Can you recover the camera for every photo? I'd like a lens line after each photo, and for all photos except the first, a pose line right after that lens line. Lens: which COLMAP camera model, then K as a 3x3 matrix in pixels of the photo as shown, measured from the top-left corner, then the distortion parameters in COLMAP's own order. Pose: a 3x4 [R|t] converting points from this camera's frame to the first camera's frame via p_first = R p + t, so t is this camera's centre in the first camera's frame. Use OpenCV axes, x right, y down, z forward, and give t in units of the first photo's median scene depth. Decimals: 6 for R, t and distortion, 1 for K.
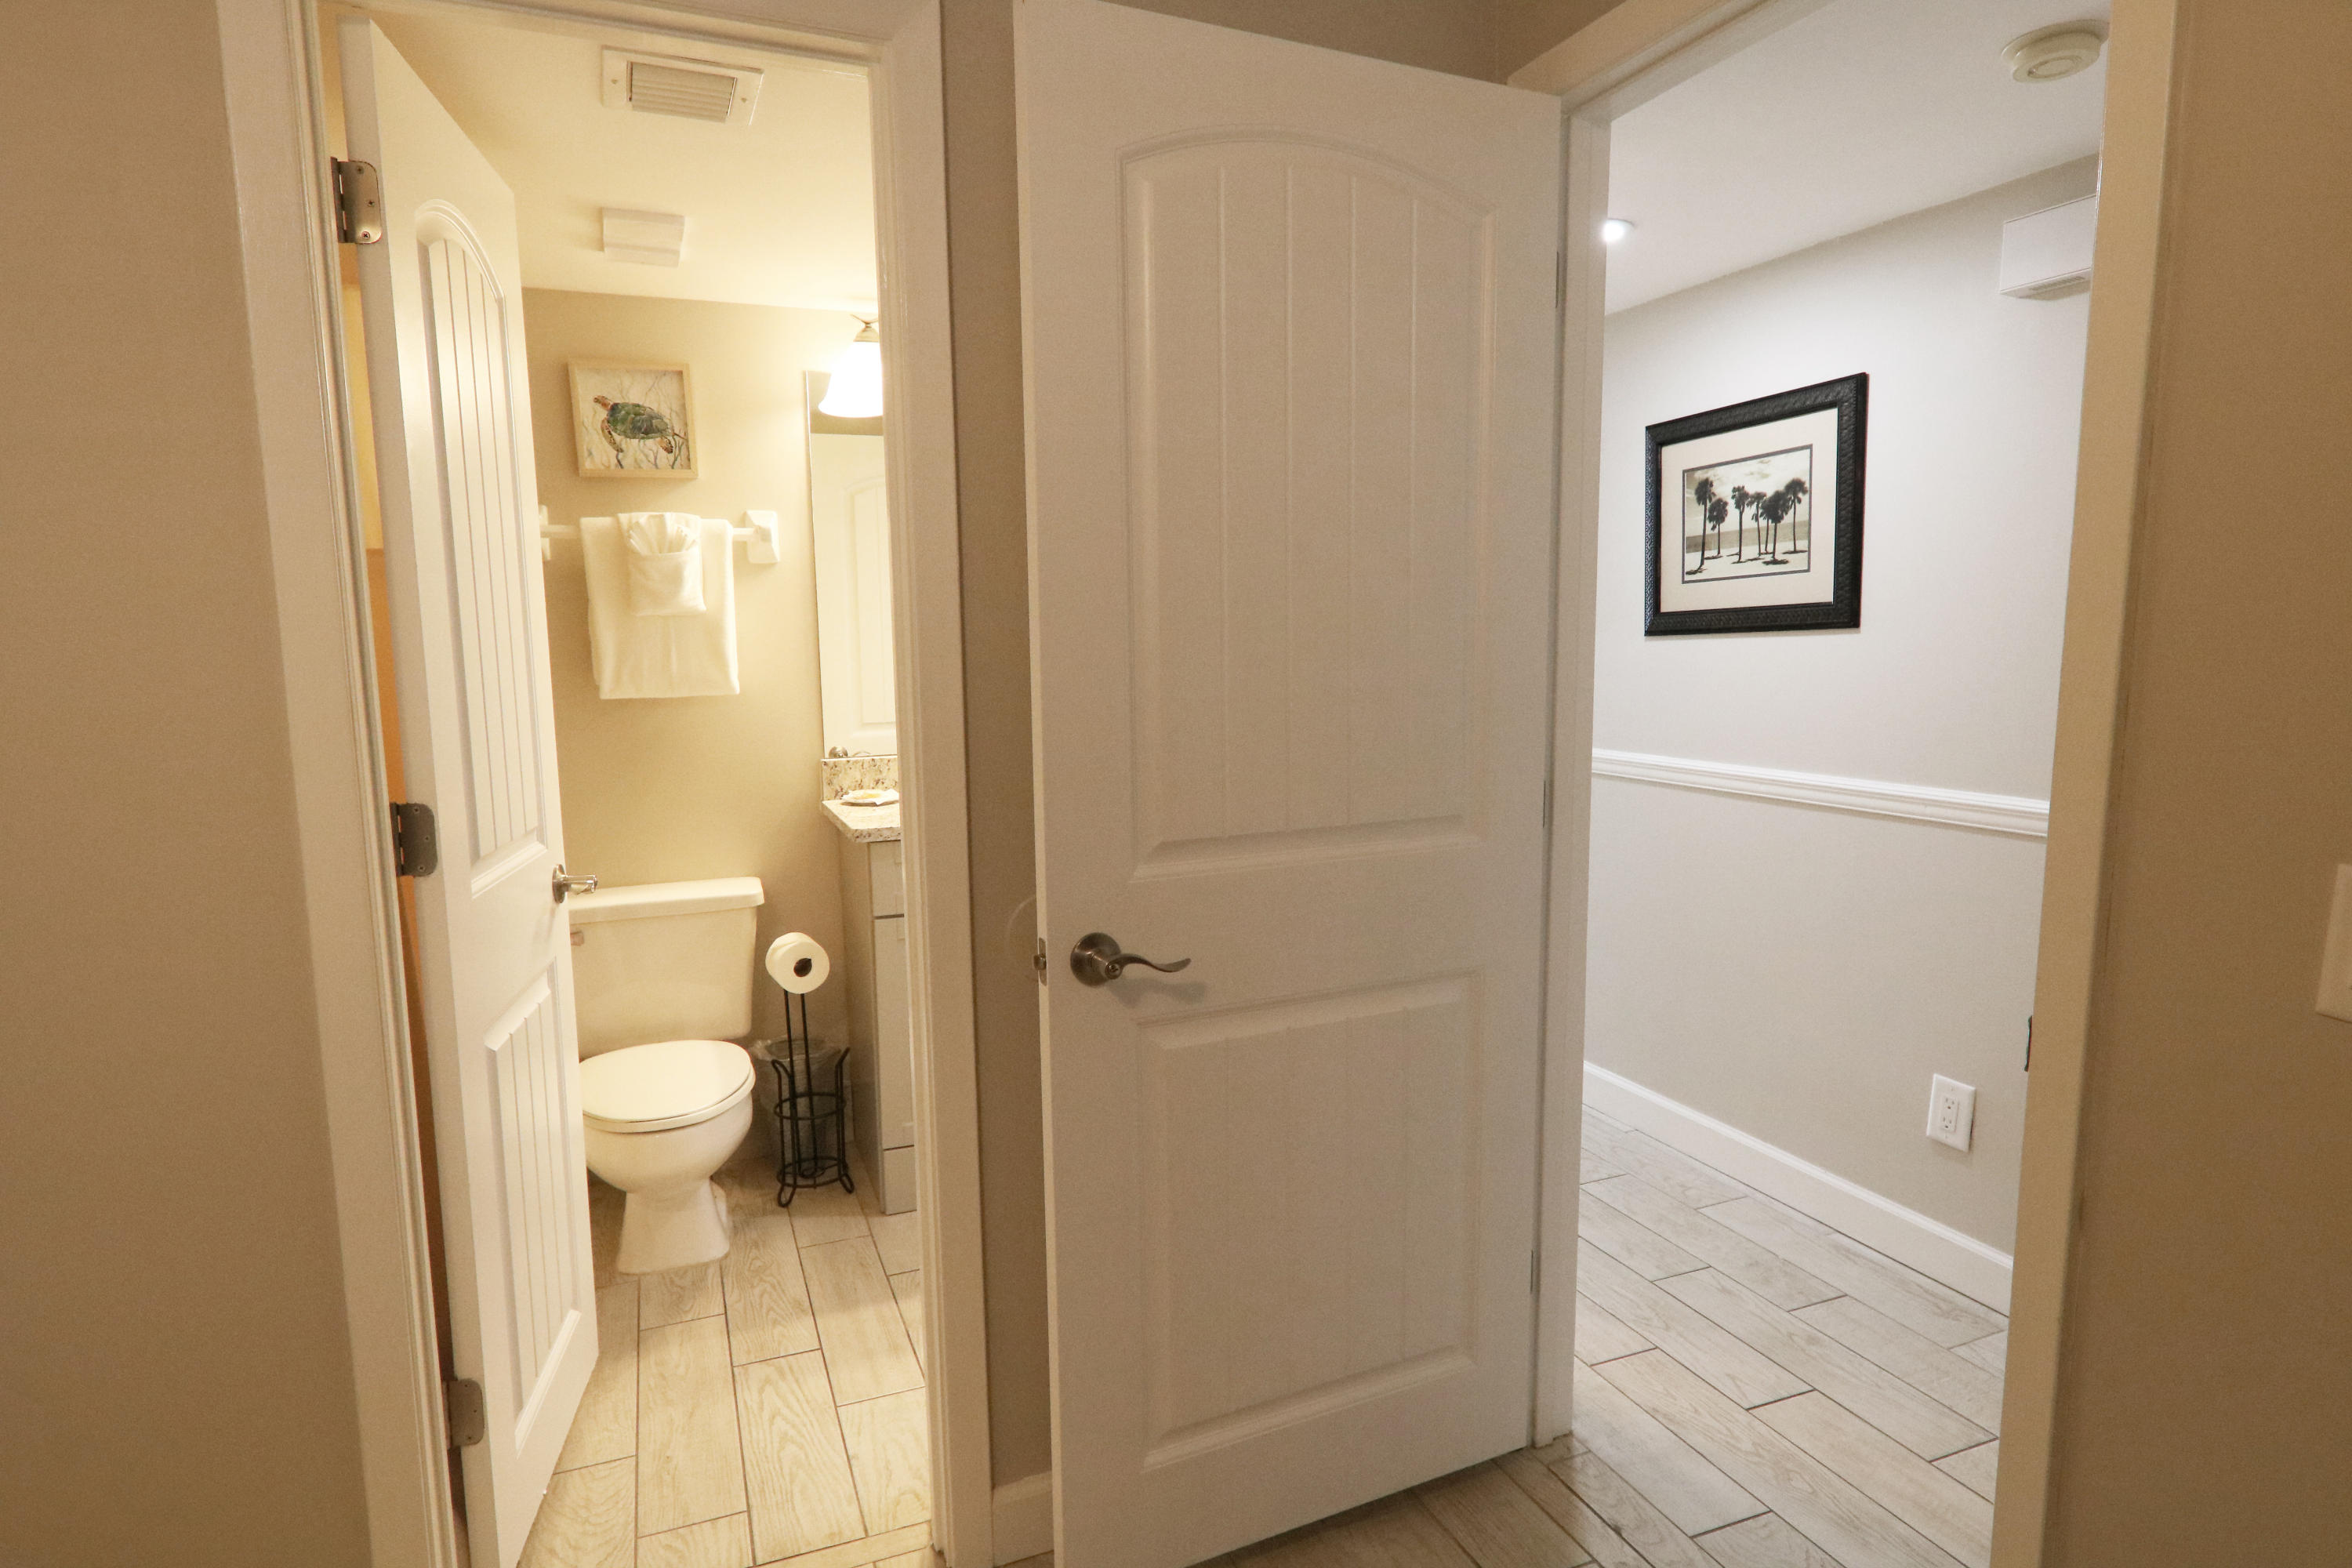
lens RADIAL K [[1299.0, 0, 1168.4], [0, 1299.0, 797.3], [0, 0, 1]] dist [-0.001092, -0.004323]
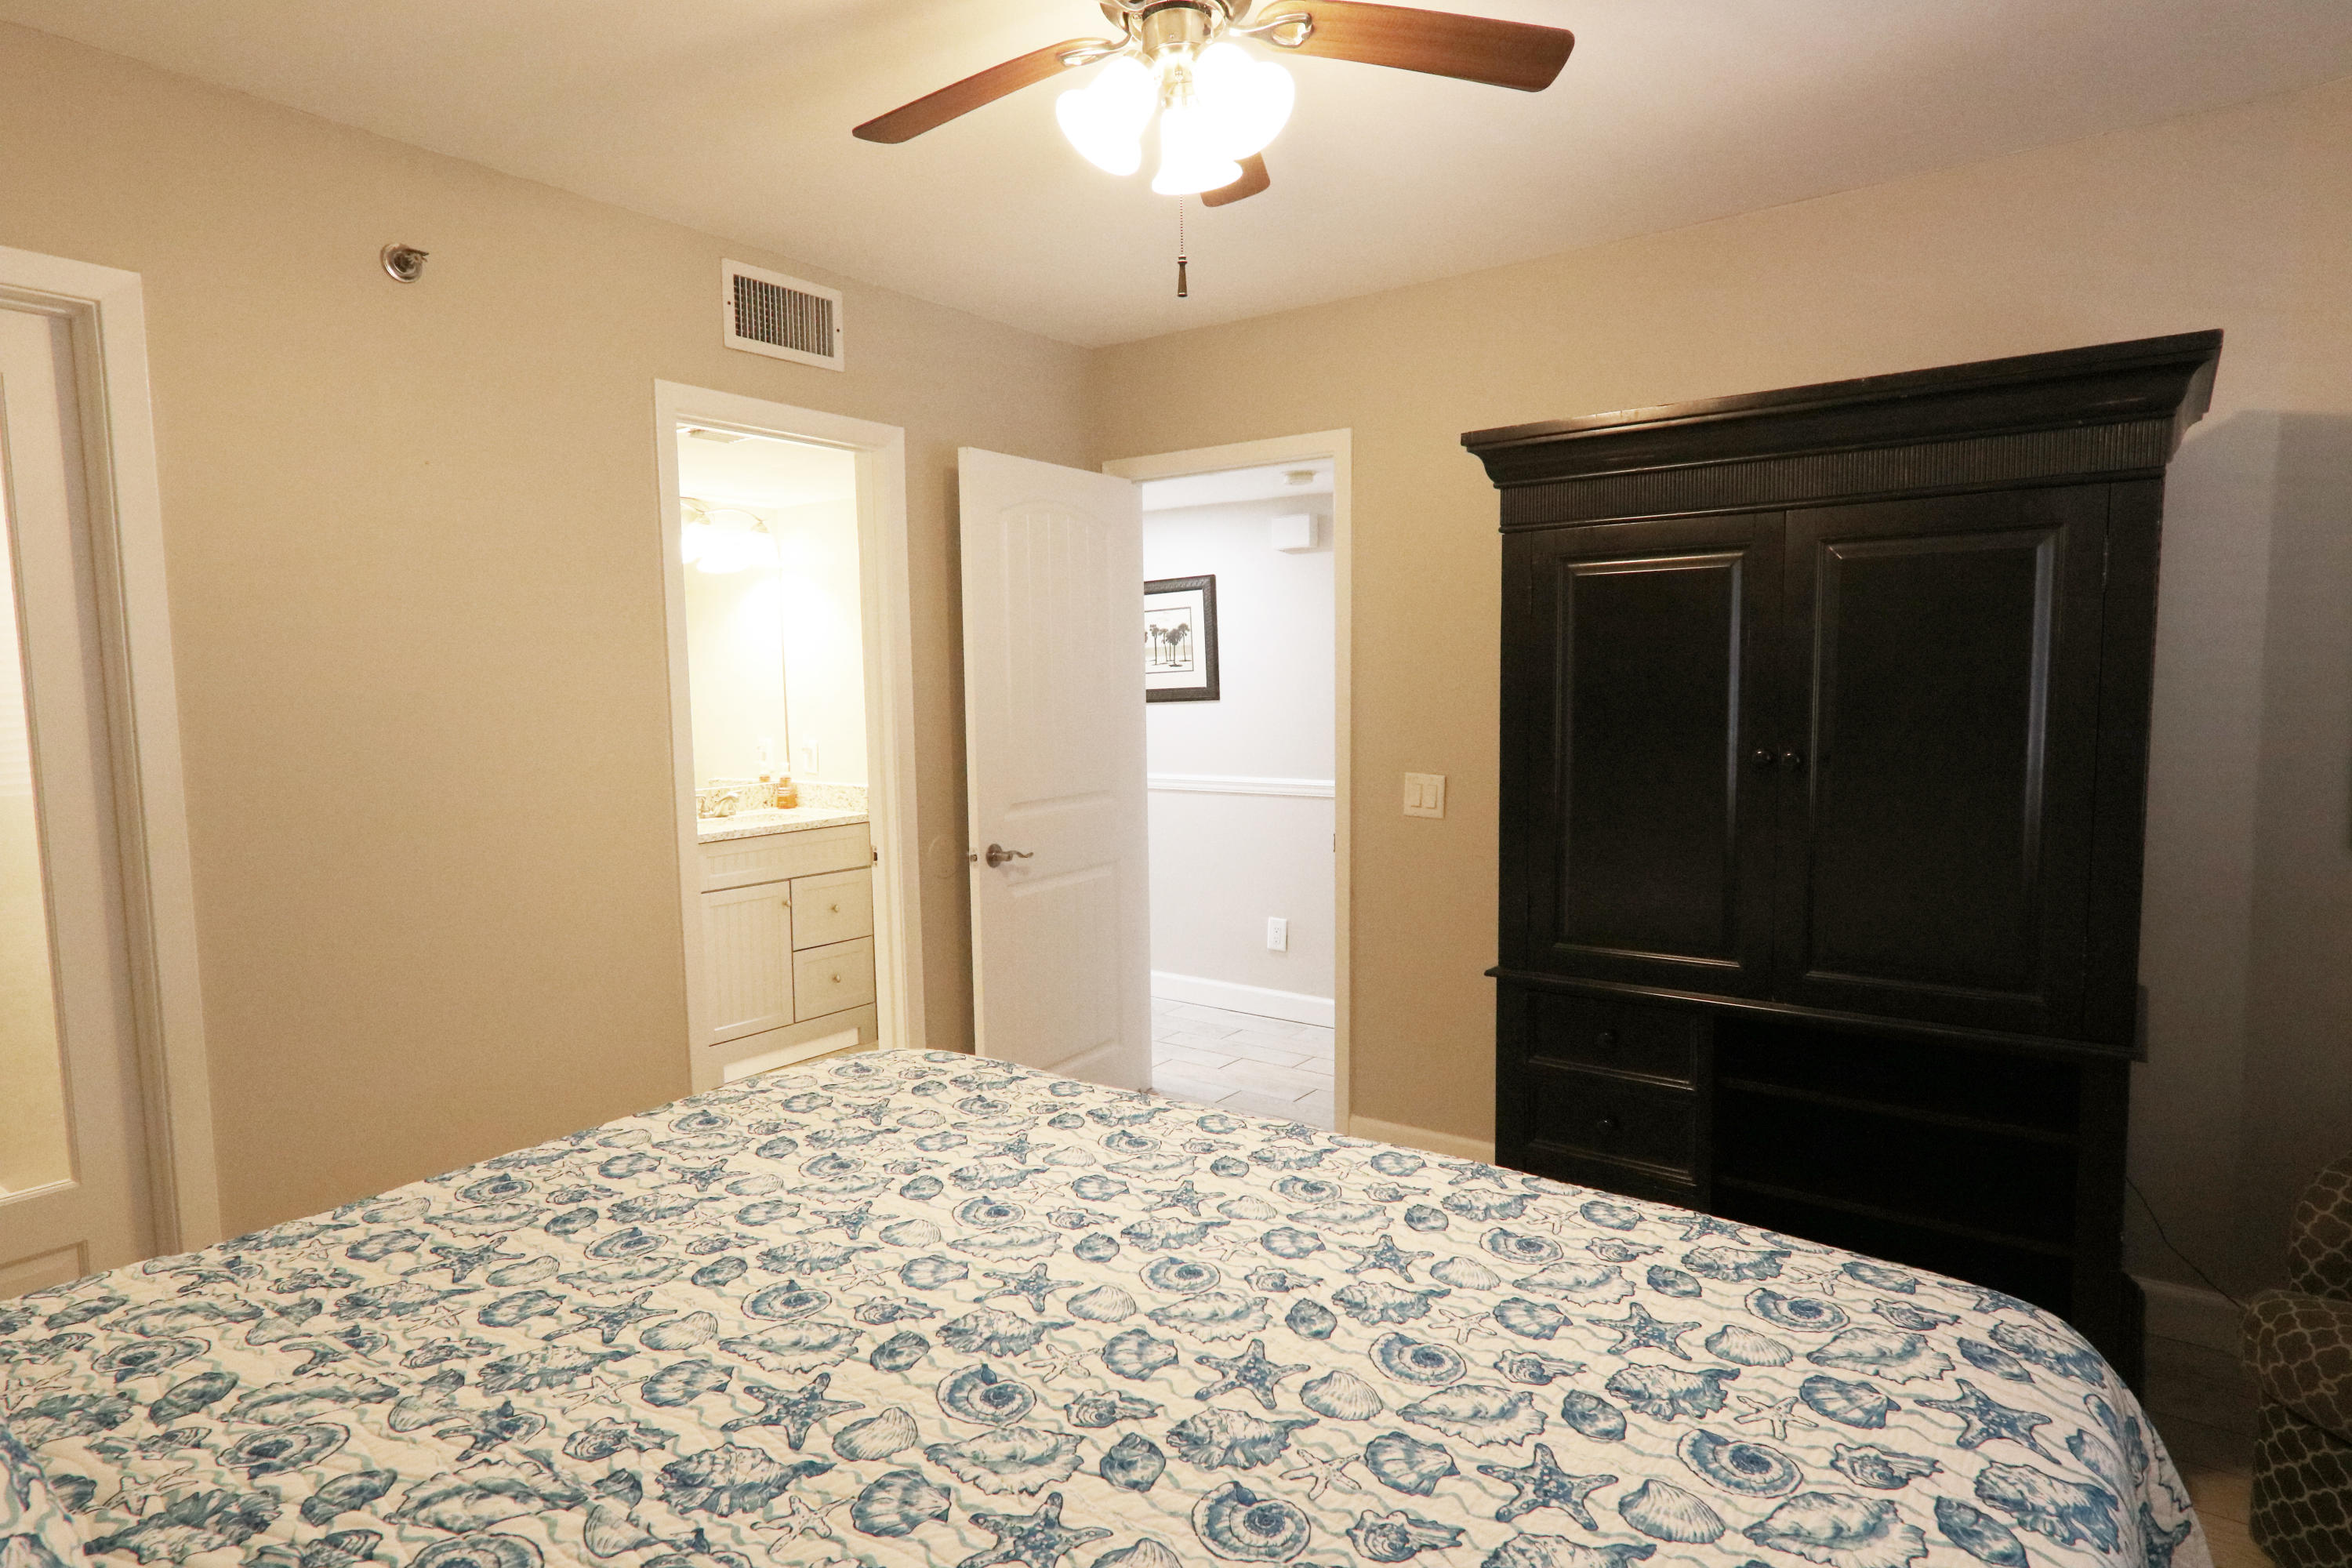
lens RADIAL K [[1299.0, 0, 1159.3], [0, 1299.0, 796.1], [0, 0, 1]] dist [-0.001092, -0.004323]
pose [[0.855599, -0.049931, 0.515226, -0.878805], [0.072084, 0.997132, -0.023071, 0.085015], [-0.512596, 0.056879, 0.856744, -0.987557]]
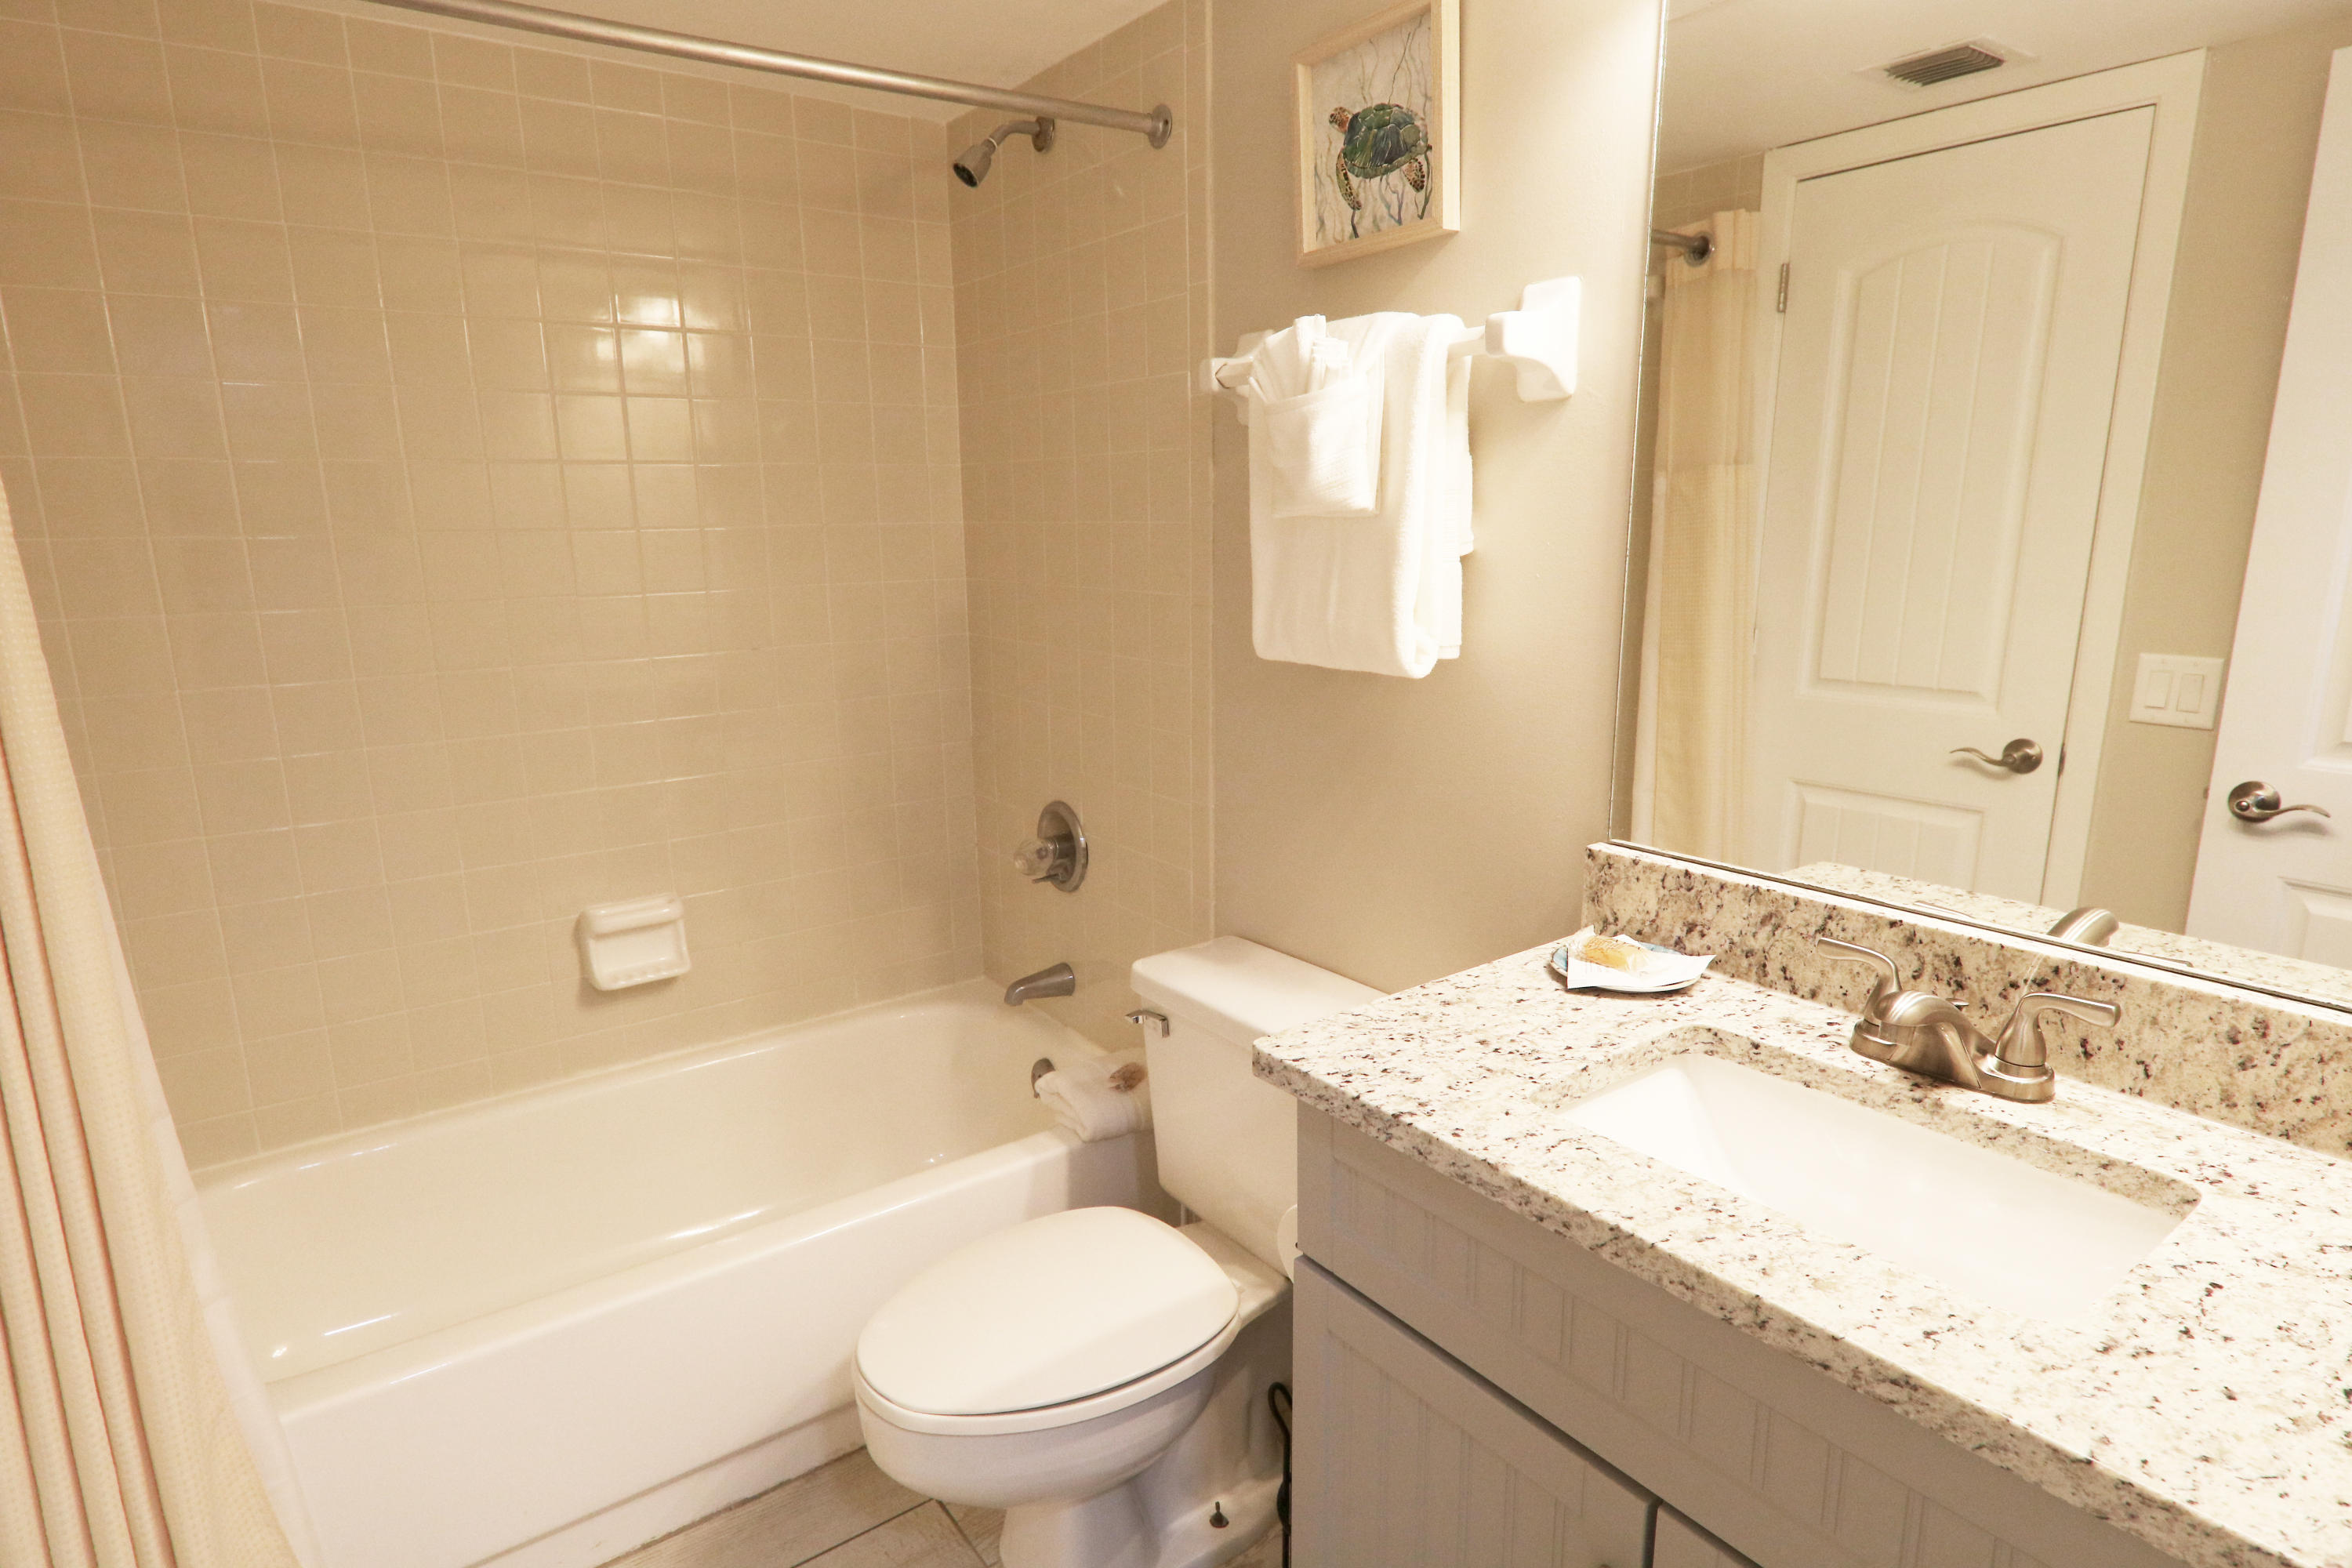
lens RADIAL K [[1299.0, 0, 1172.1], [0, 1299.0, 778.0], [0, 0, 1]] dist [-0.001092, -0.004323]
pose [[0.233691, 0.211403, -0.949051, 0.097118], [-0.111184, 0.975485, 0.189913, -0.099198], [0.965933, 0.061138, 0.251466, 0.622085]]
